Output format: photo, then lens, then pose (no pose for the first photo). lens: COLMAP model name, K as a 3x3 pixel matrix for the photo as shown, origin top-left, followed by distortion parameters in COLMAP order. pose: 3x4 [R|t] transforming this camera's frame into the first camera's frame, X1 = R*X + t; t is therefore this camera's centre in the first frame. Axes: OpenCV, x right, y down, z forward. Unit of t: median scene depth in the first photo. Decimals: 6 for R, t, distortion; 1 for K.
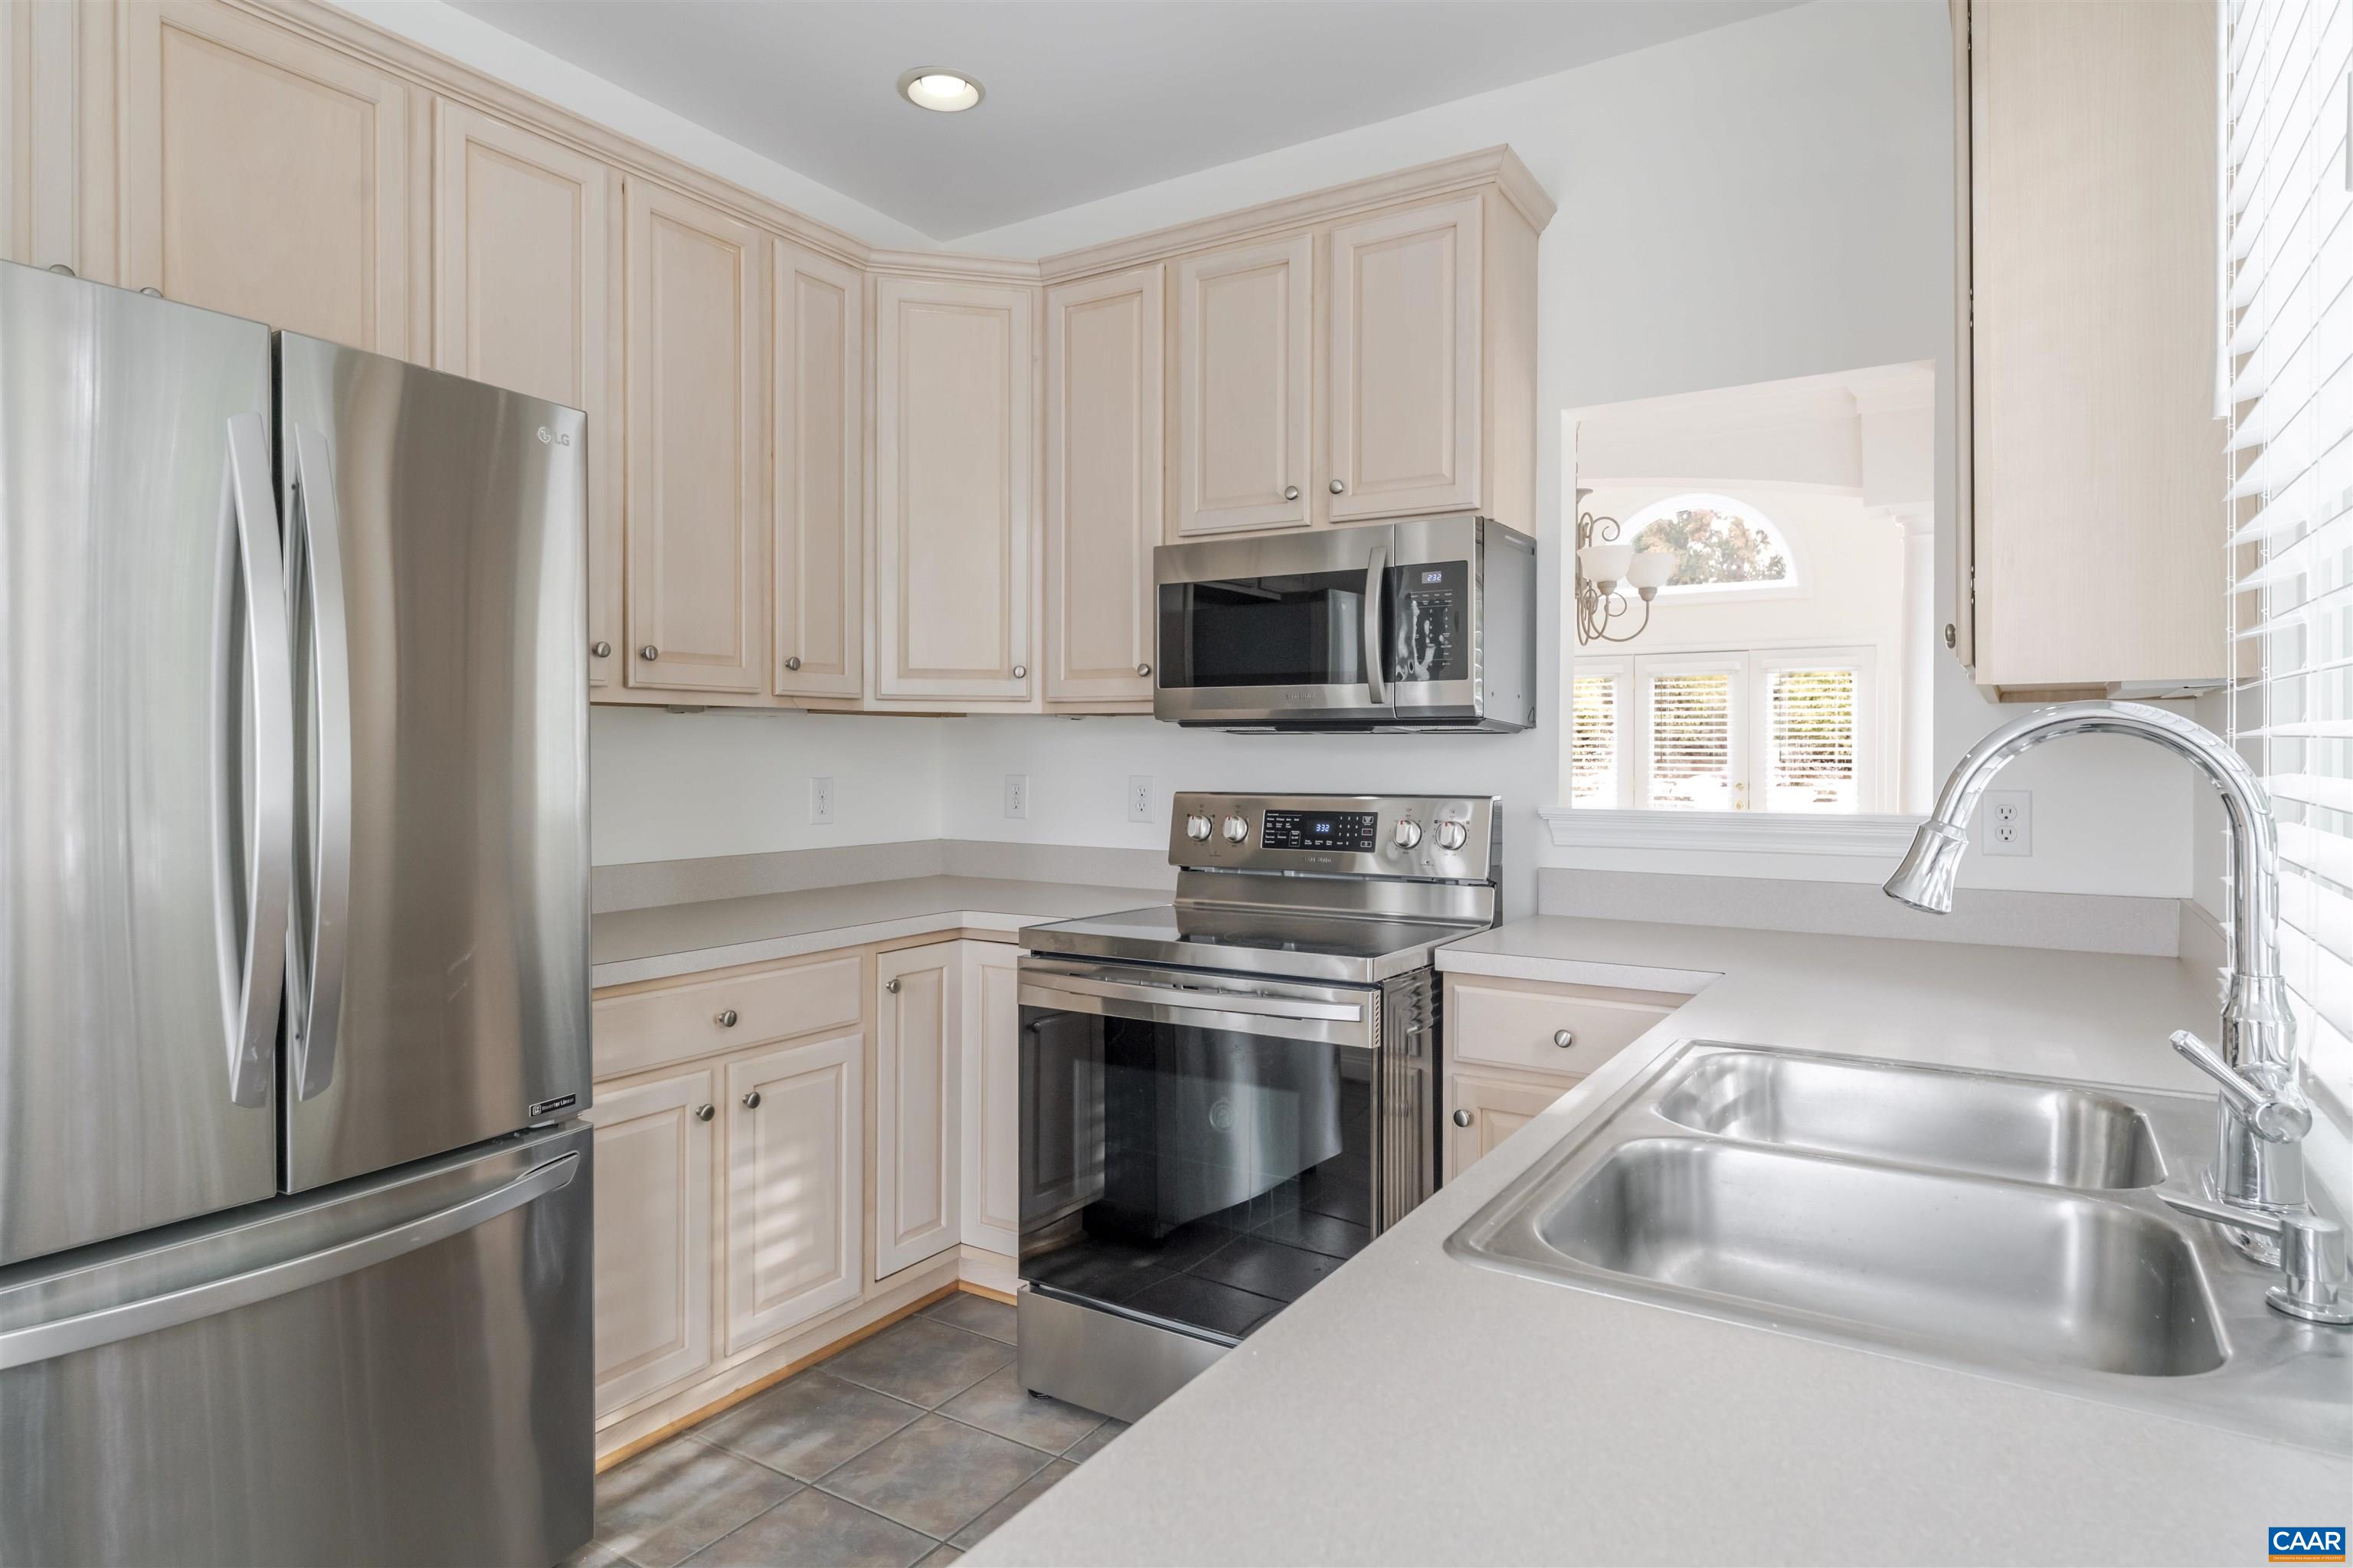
lens RADIAL K [[1323.8, 0, 1171.3], [0, 1323.8, 761.7], [0, 0, 1]] dist [0.001136, 0.000148]
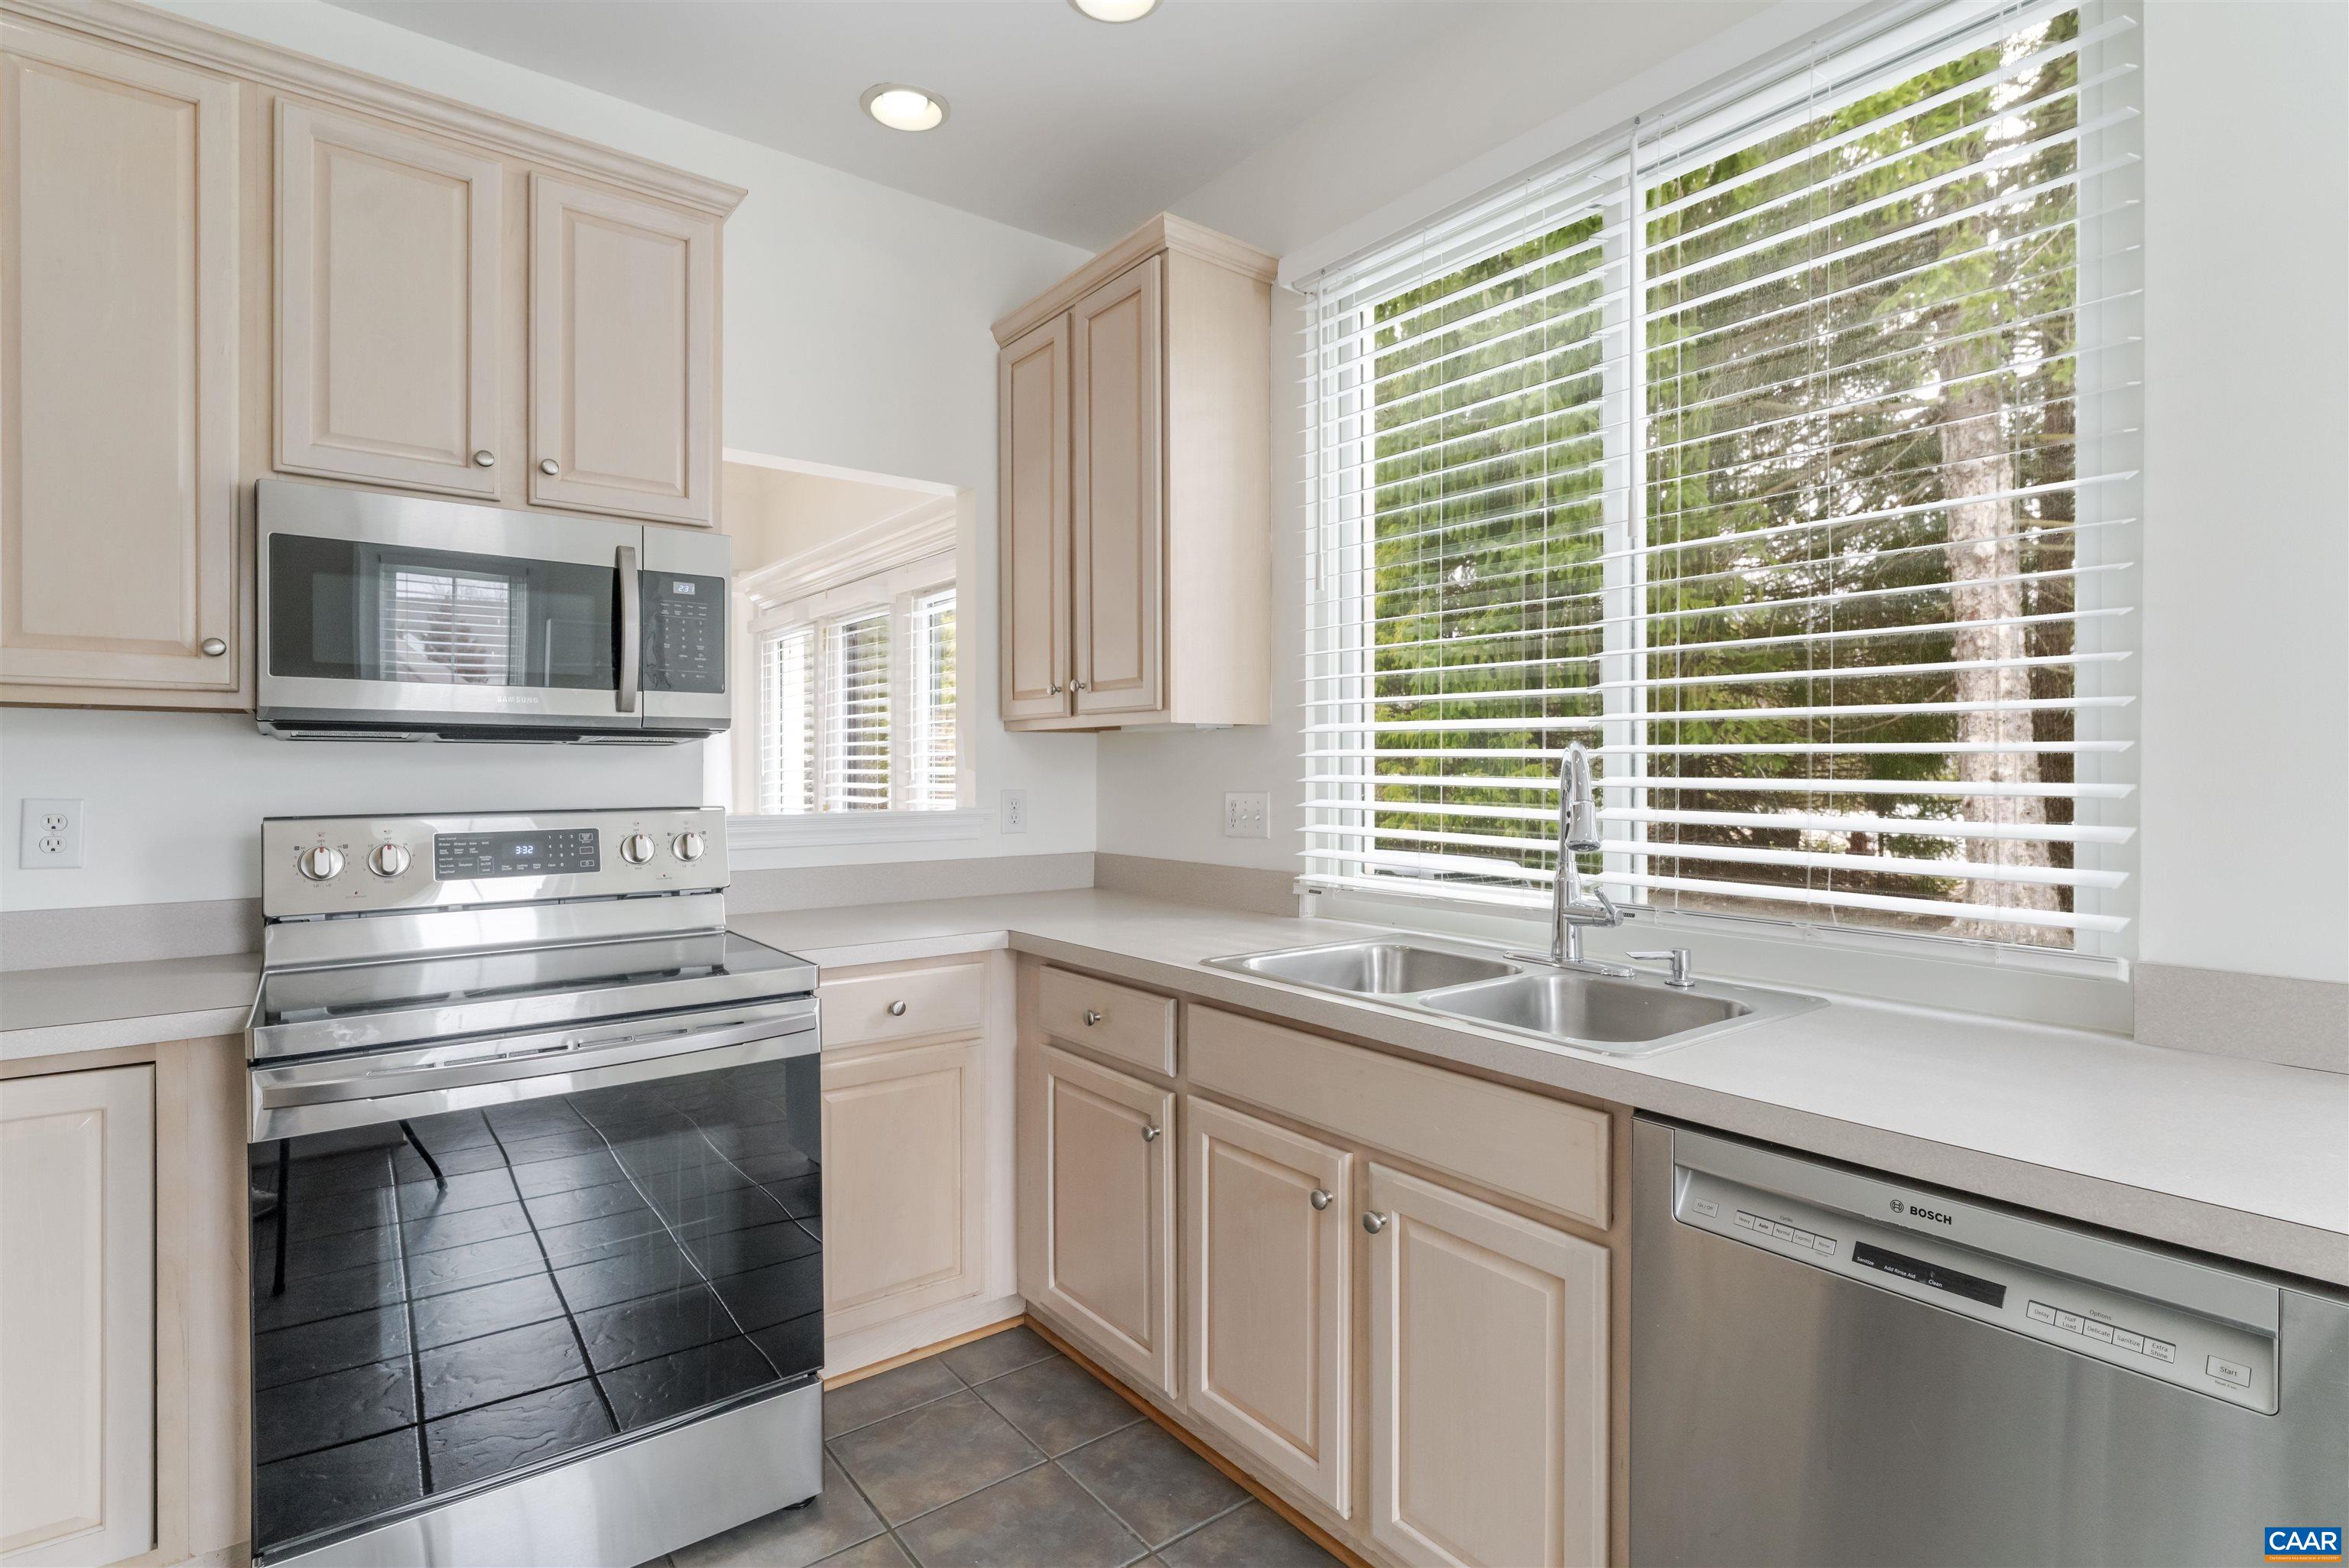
lens RADIAL K [[1117.2, 0, 1176.6], [0, 1117.2, 777.8], [0, 0, 1]] dist [-0.002379, -0.001078]
pose [[0.339188, -0.009791, 0.940668, -0.434252], [0.006345, 0.999947, 0.008121, -0.001104], [-0.940697, 0.003214, 0.339233, 0.340897]]
